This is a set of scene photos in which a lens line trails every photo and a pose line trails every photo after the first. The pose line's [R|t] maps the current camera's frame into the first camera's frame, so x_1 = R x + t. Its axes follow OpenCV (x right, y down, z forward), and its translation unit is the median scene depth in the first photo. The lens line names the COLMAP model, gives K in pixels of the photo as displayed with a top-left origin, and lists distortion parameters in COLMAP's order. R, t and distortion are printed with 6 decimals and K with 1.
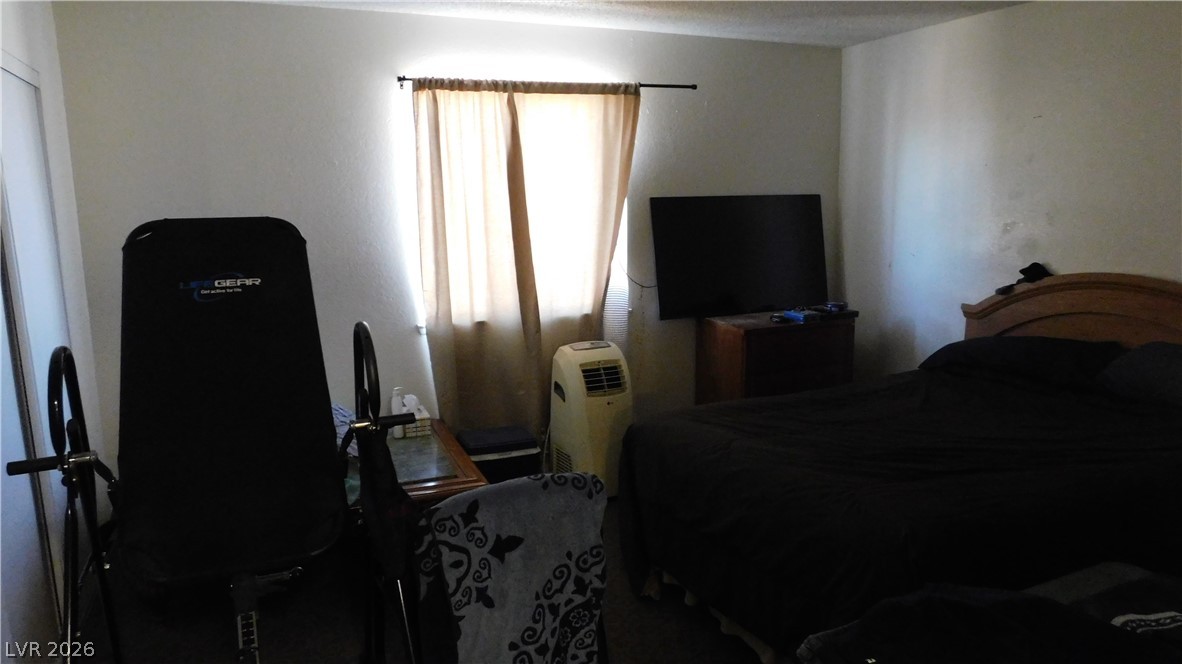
lens RADIAL K [[779.1, 0, 591.0], [0, 779.1, 332.0], [0, 0, 1]] dist [-0.074194, 0.060889]
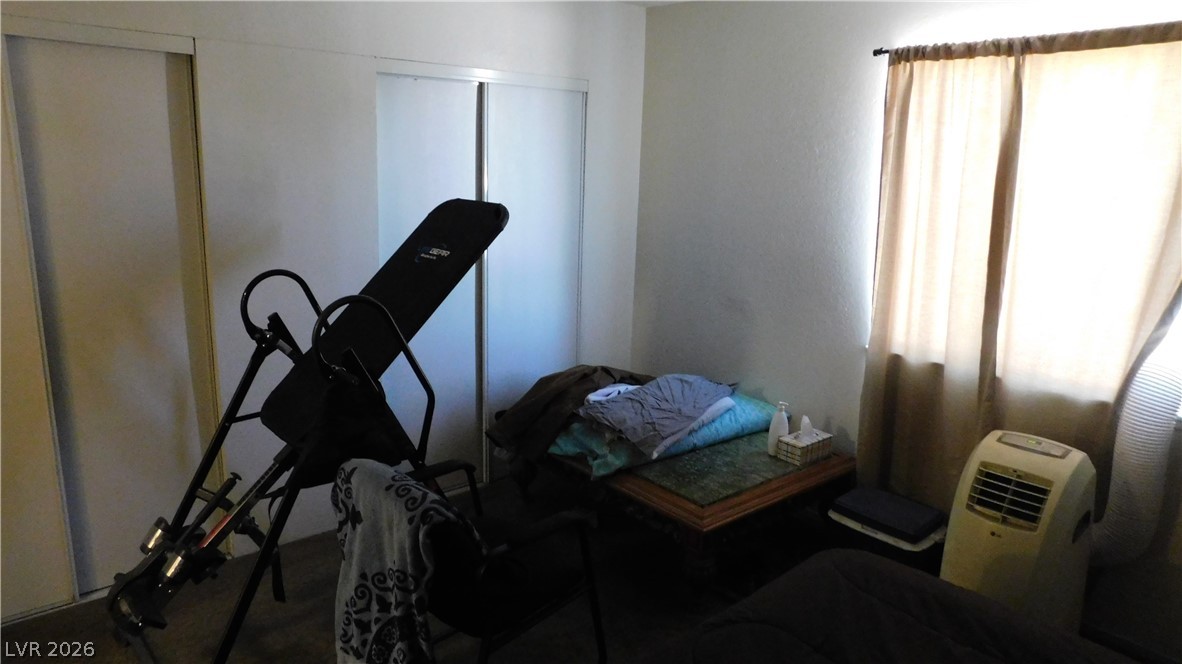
lens RADIAL K [[779.1, 0, 591.0], [0, 779.1, 332.0], [0, 0, 1]] dist [-0.074194, 0.060889]
pose [[0.296574, 0.238029, -0.924871, 0.477345], [-0.193032, 0.963393, 0.186044, -0.126285], [0.935298, 0.123354, 0.331664, 0.454062]]
